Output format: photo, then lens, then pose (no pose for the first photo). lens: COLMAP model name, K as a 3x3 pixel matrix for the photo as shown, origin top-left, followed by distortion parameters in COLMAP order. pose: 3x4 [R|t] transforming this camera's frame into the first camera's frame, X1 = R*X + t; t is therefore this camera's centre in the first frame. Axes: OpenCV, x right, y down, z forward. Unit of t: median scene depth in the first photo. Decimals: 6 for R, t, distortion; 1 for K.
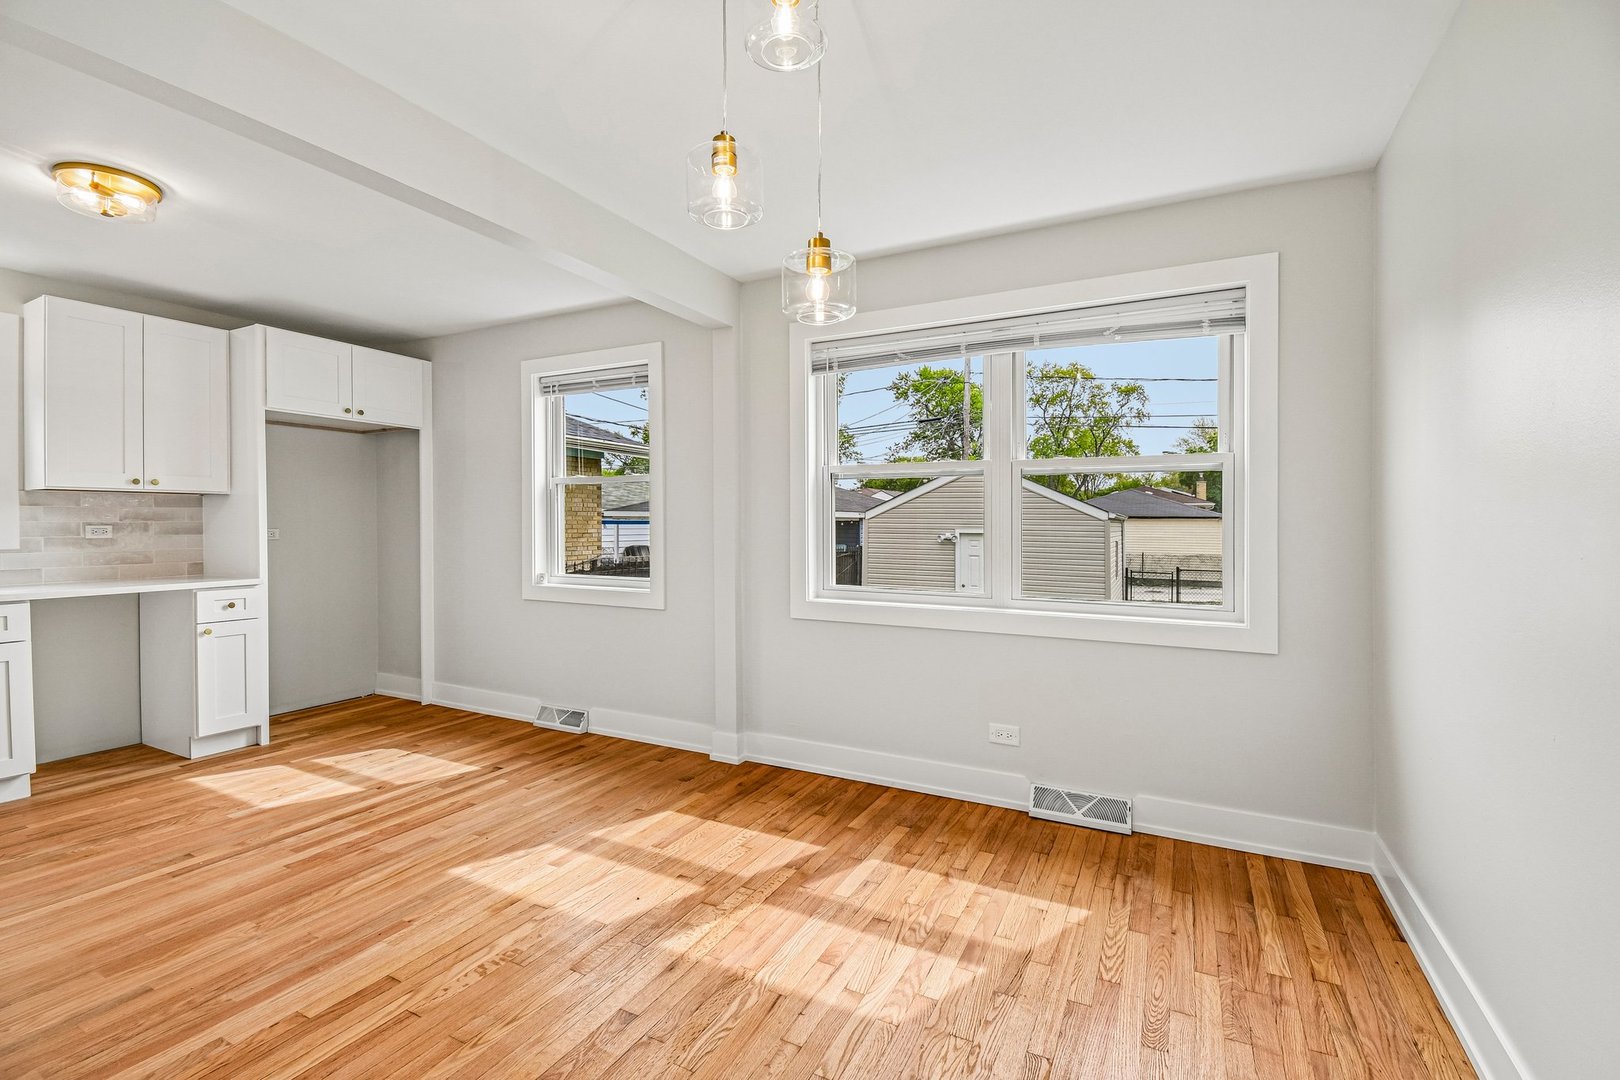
lens RADIAL K [[714.8, 0, 780.9], [0, 714.8, 535.8], [0, 0, 1]] dist [0.032041, -0.019901]
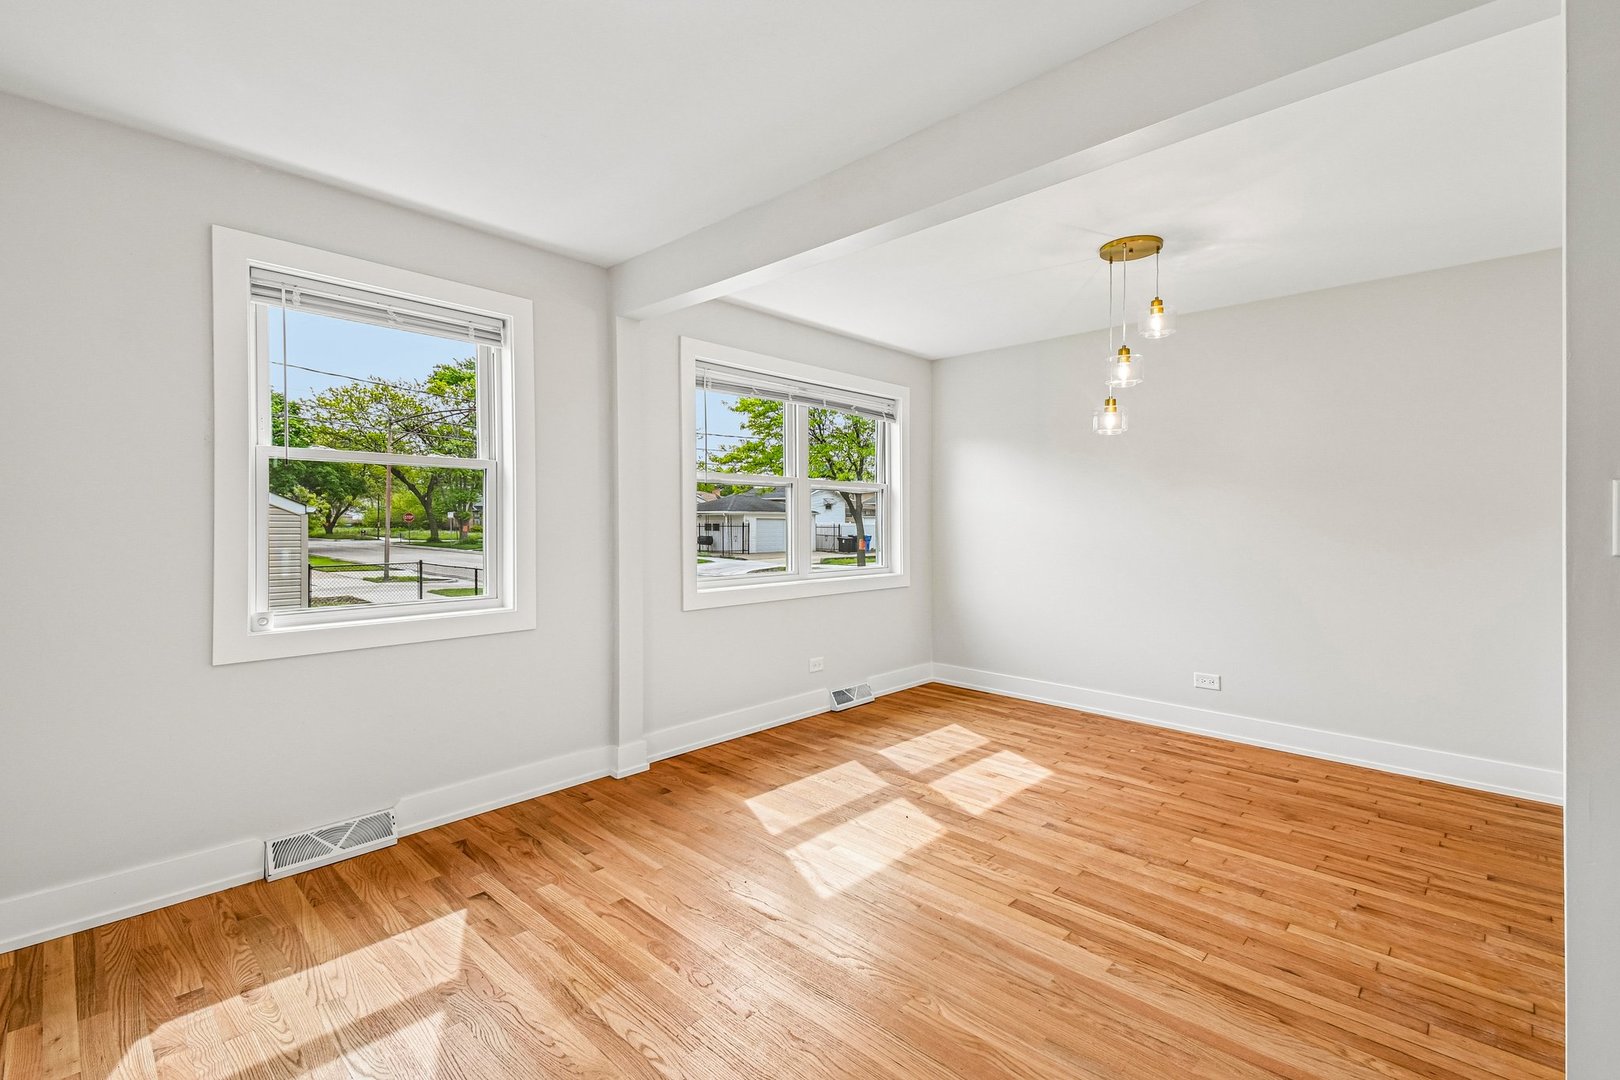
lens RADIAL K [[703.5, 0, 806.2], [0, 703.5, 521.0], [0, 0, 1]] dist [0.057191, -0.025268]
pose [[0.283717, -0.003328, 0.958902, -1.133368], [0.015055, 0.999886, -0.000984, -0.018775], [-0.958790, 0.014715, 0.283735, 0.630147]]
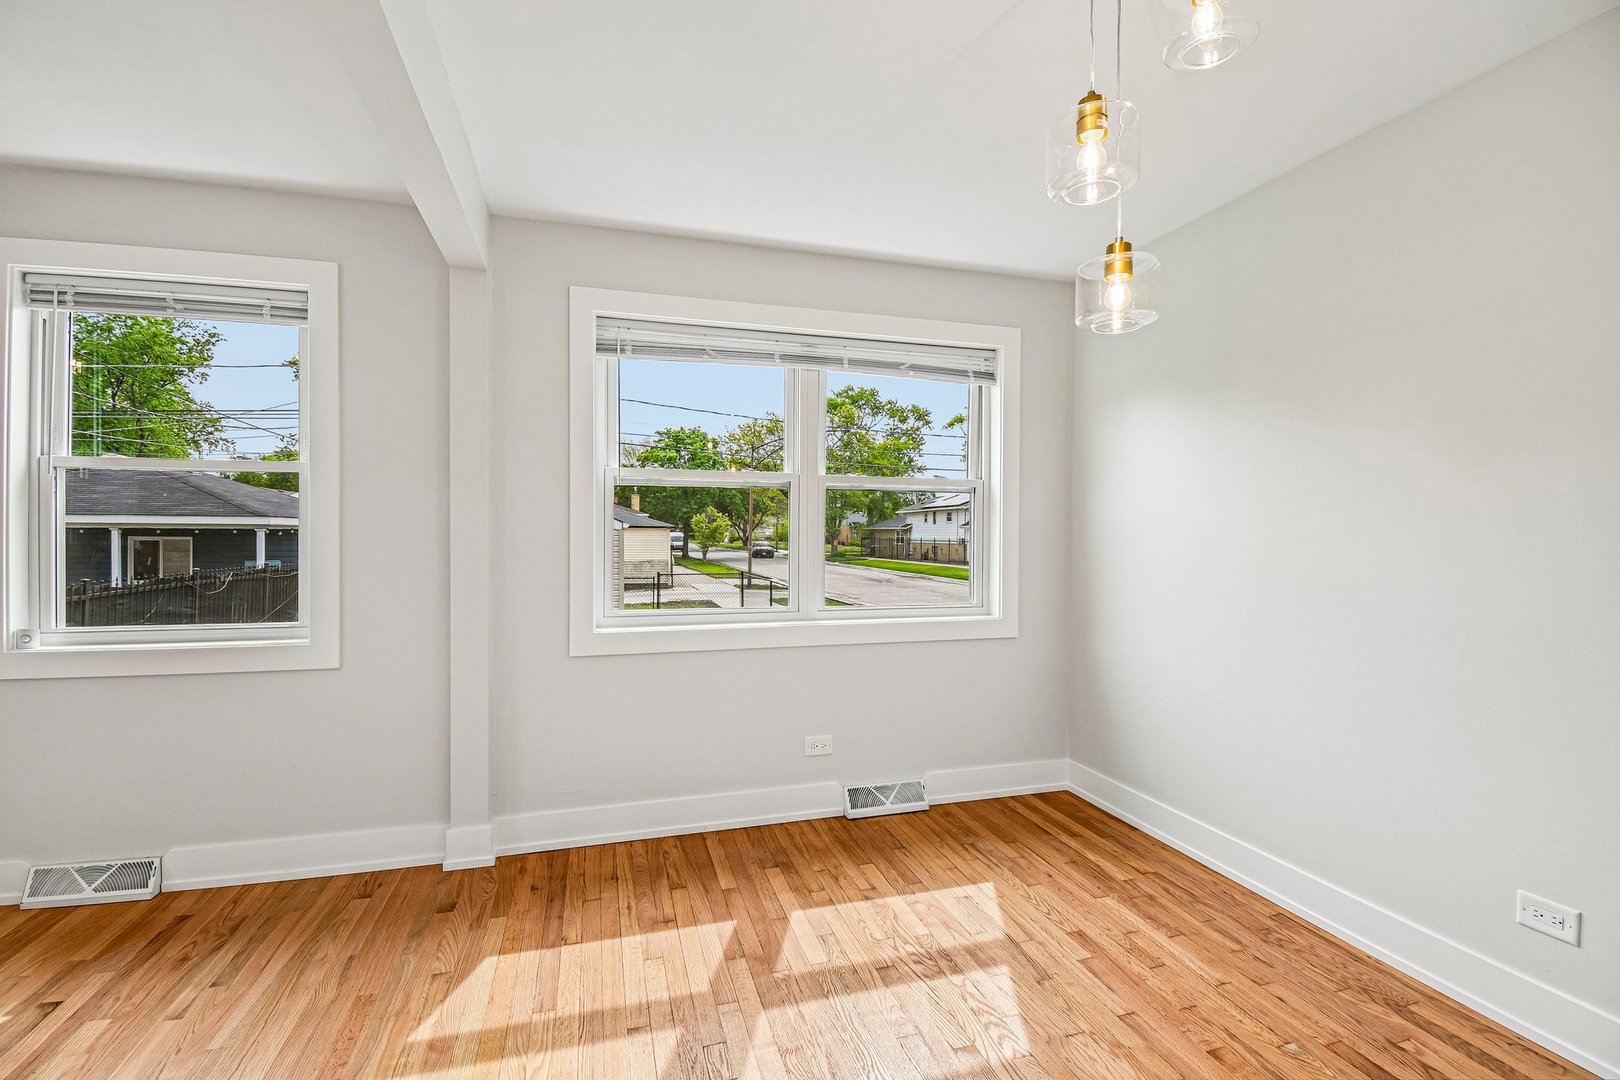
lens RADIAL K [[726.3, 0, 803.6], [0, 726.3, 531.7], [0, 0, 1]] dist [0.034361, -0.033071]
pose [[0.716658, 0.000617, 0.697424, -0.436871], [0.011346, 0.999857, -0.012543, -0.011762], [-0.697332, 0.016902, 0.716549, 0.286892]]
